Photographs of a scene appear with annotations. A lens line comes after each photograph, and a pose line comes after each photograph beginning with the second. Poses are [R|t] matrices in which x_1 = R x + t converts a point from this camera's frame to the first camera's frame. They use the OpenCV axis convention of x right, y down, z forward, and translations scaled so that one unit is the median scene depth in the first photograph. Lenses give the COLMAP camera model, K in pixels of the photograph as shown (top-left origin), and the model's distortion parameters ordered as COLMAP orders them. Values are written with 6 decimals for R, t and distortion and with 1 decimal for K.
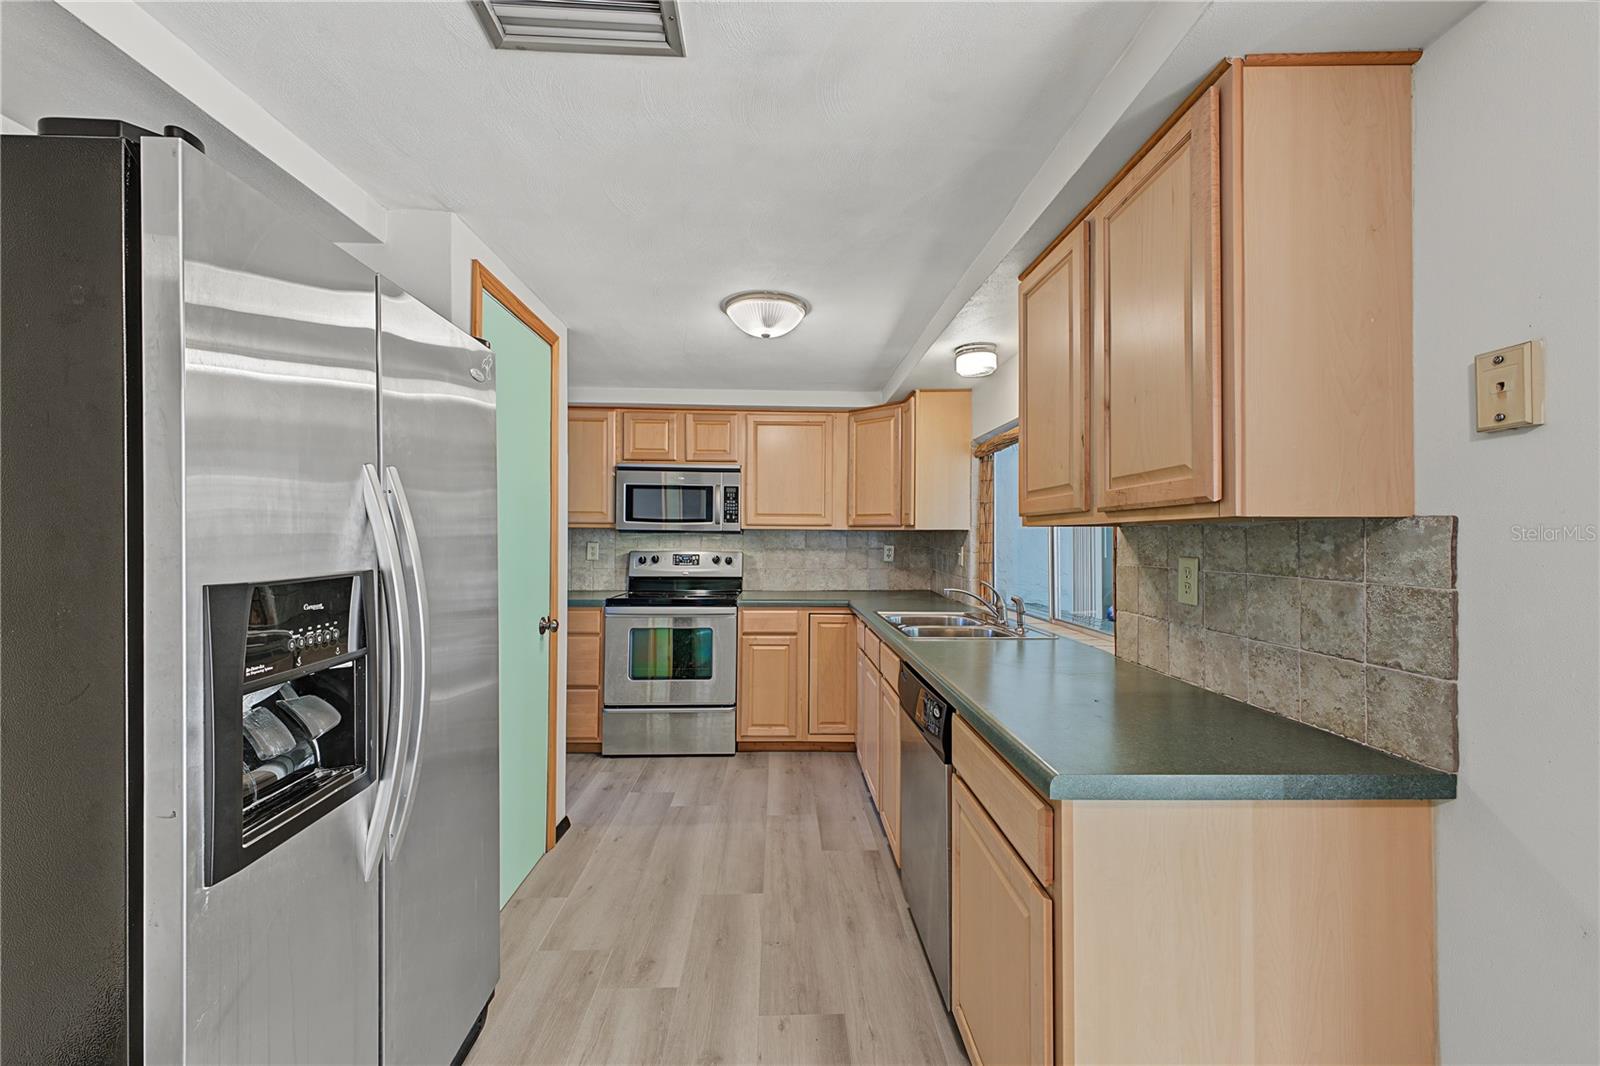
lens RADIAL K [[644.3, 0, 792.9], [0, 644.3, 530.5], [0, 0, 1]] dist [0.001388, 0.000115]
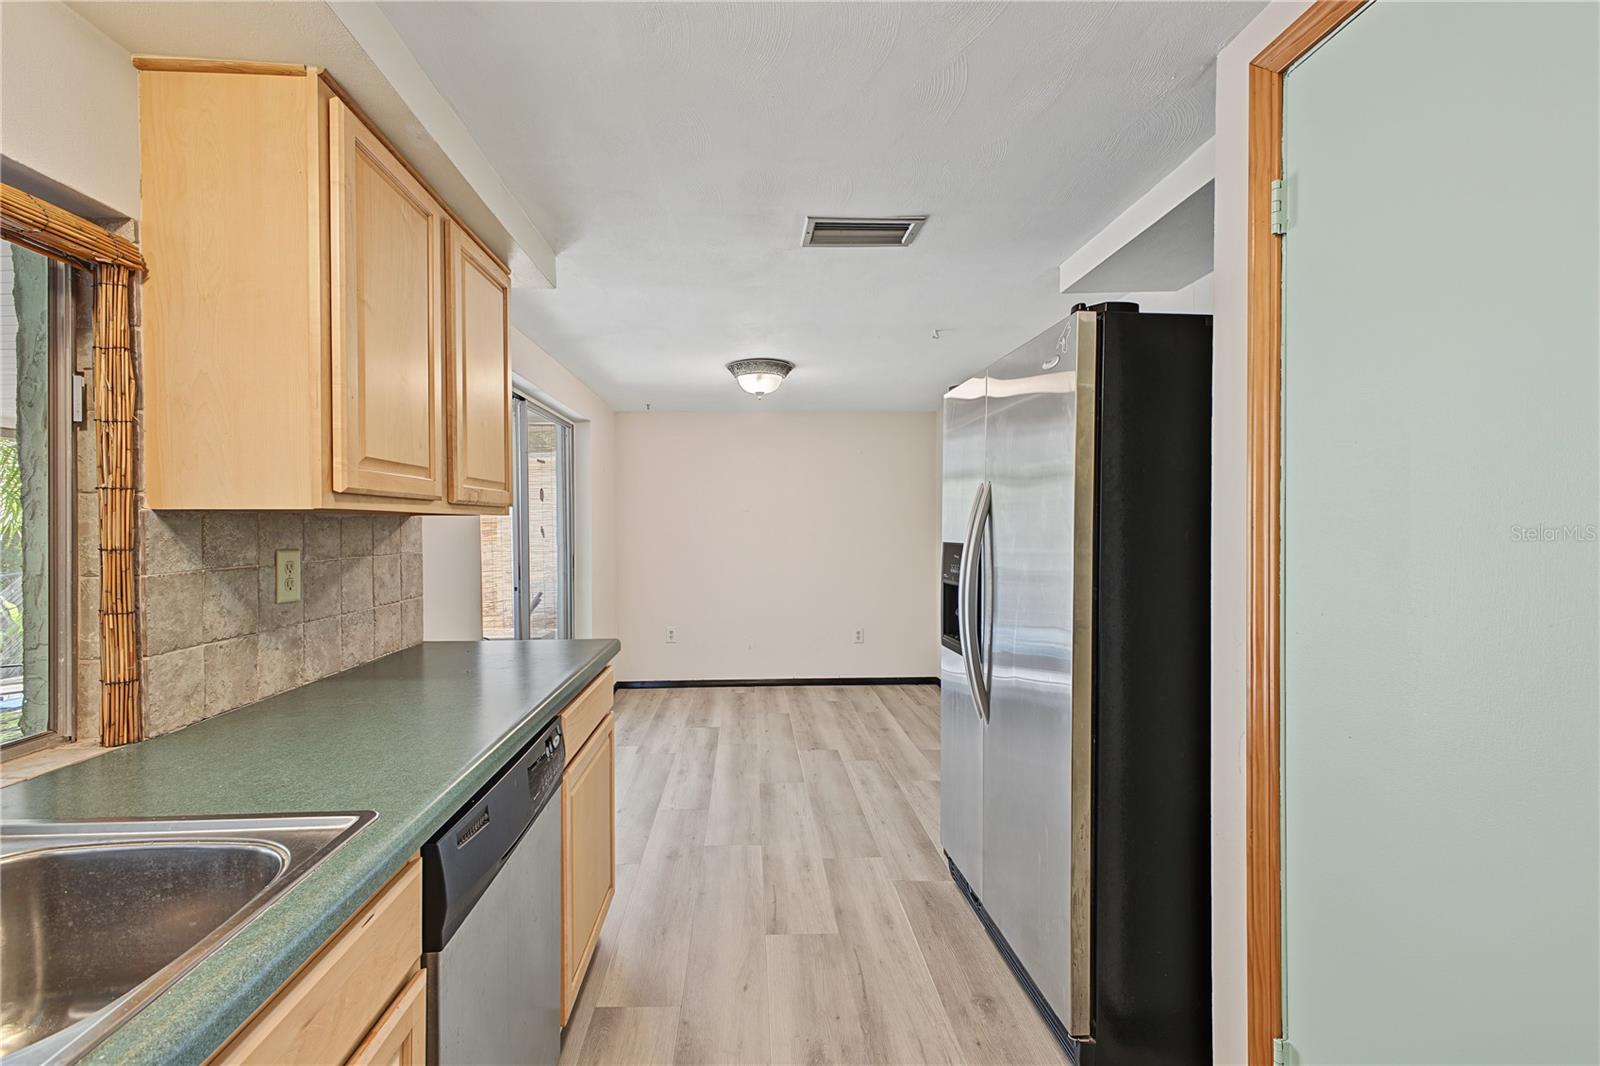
lens RADIAL K [[659.3, 0, 800.0], [0, 659.3, 533.0], [0, 0, 1]] dist [0.000141, -0.000103]
pose [[-0.998596, -0.000379, -0.052963, -0.066775], [-0.000523, 0.999996, 0.002718, 0.022326], [0.052962, 0.002742, -0.998593, 2.840090]]
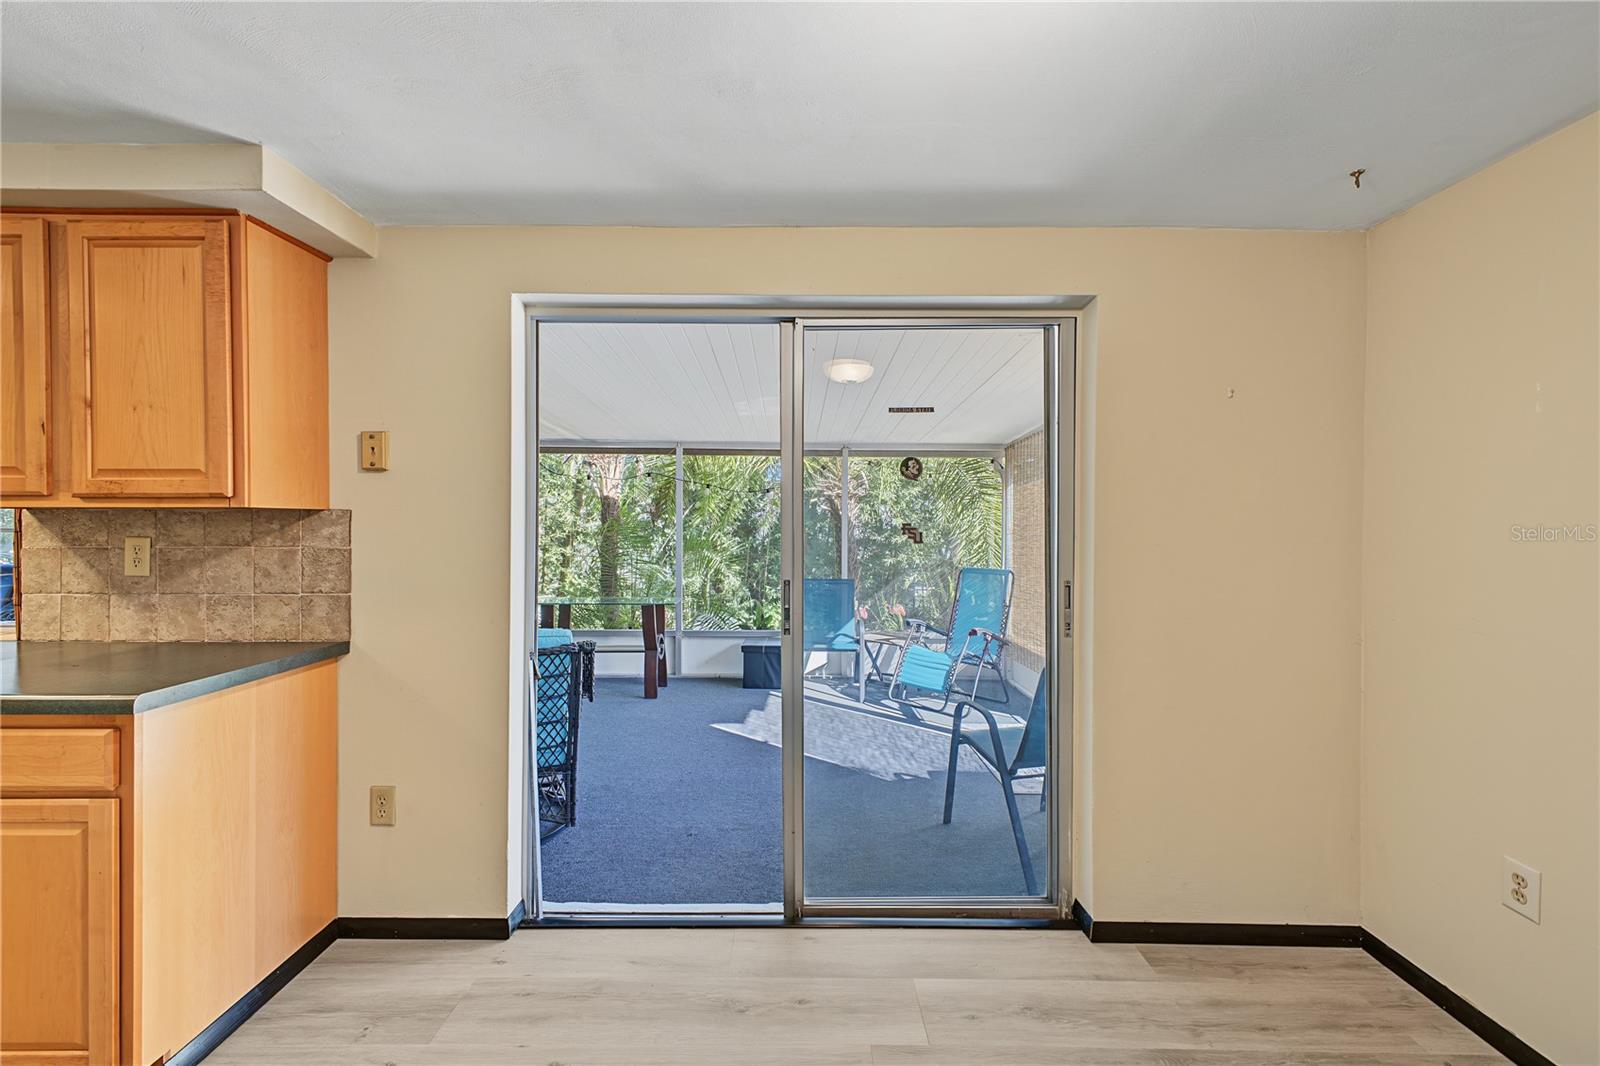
lens RADIAL K [[626.9, 0, 798.8], [0, 626.9, 527.2], [0, 0, 1]] dist [0.002645, 0.000267]
pose [[0.016925, -0.007281, 0.999830, -0.778479], [-0.012468, 0.999894, 0.007492, -0.000885], [-0.999779, -0.012592, 0.016832, -0.360448]]
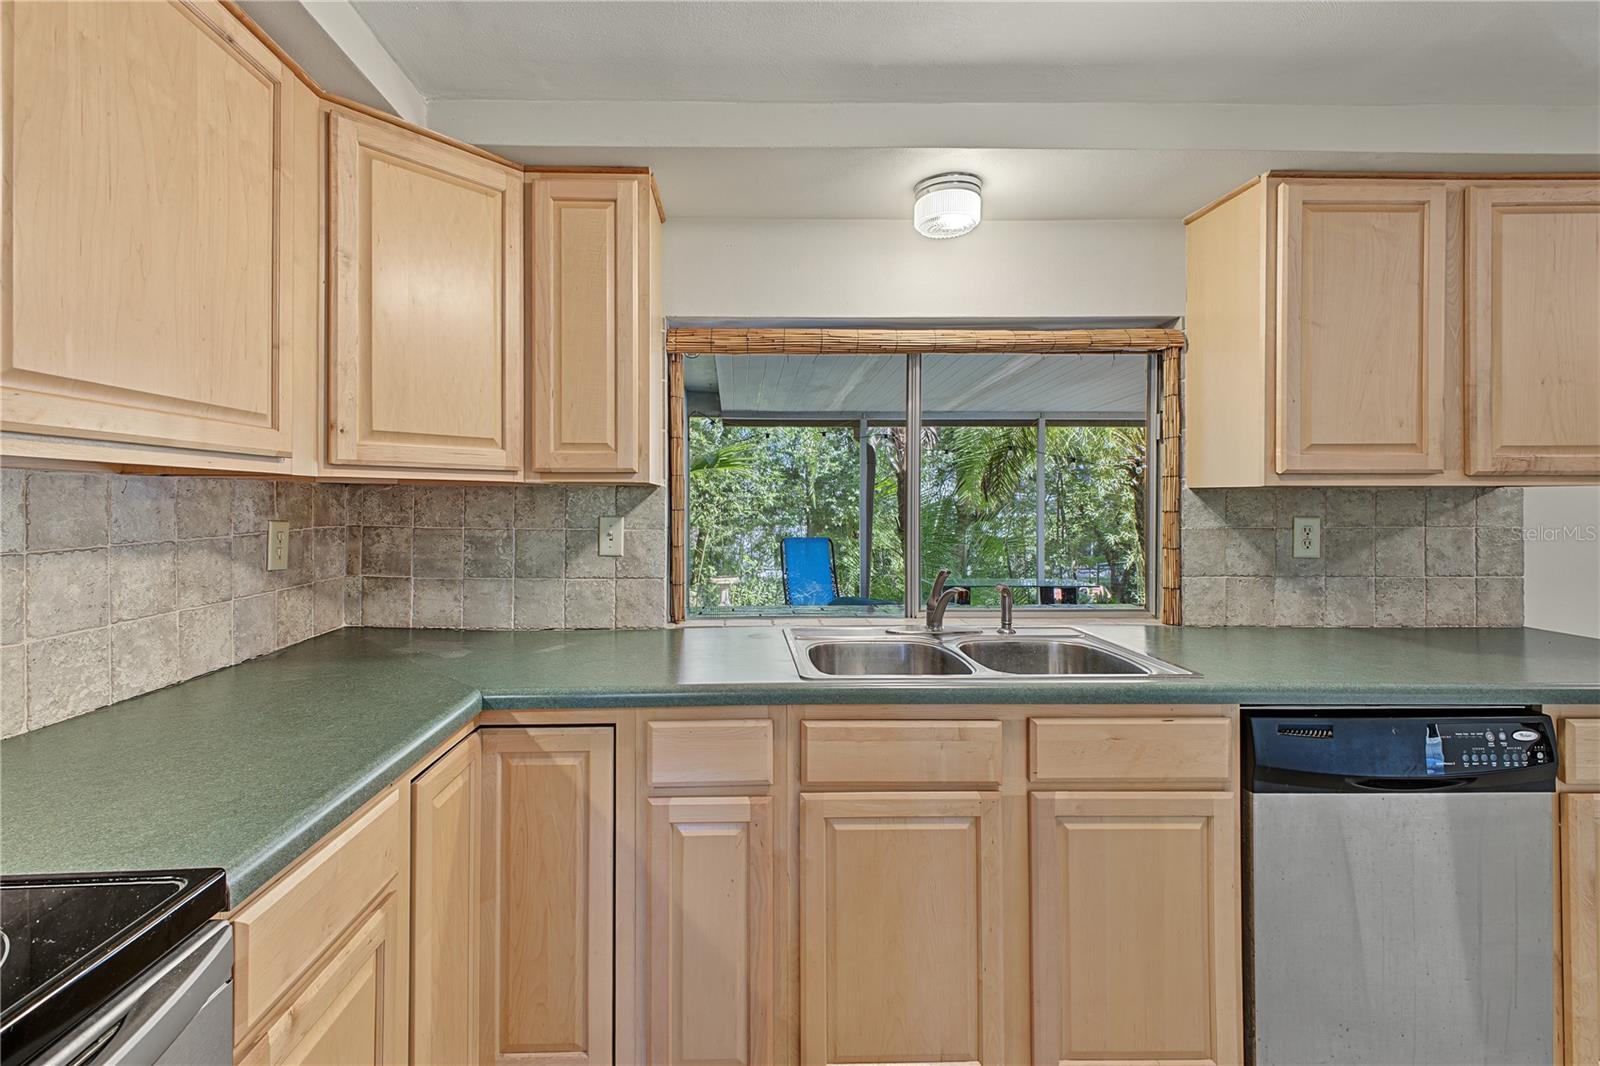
lens RADIAL K [[662.0, 0, 718.6], [0, 662.0, 496.1], [0, 0, 1]] dist [0.001234, -0.000339]
pose [[0.030833, 0.000556, 0.999524, -0.858573], [-0.008396, 0.999965, -0.000297, 0.020514], [-0.999489, -0.008382, 0.030836, 2.919410]]
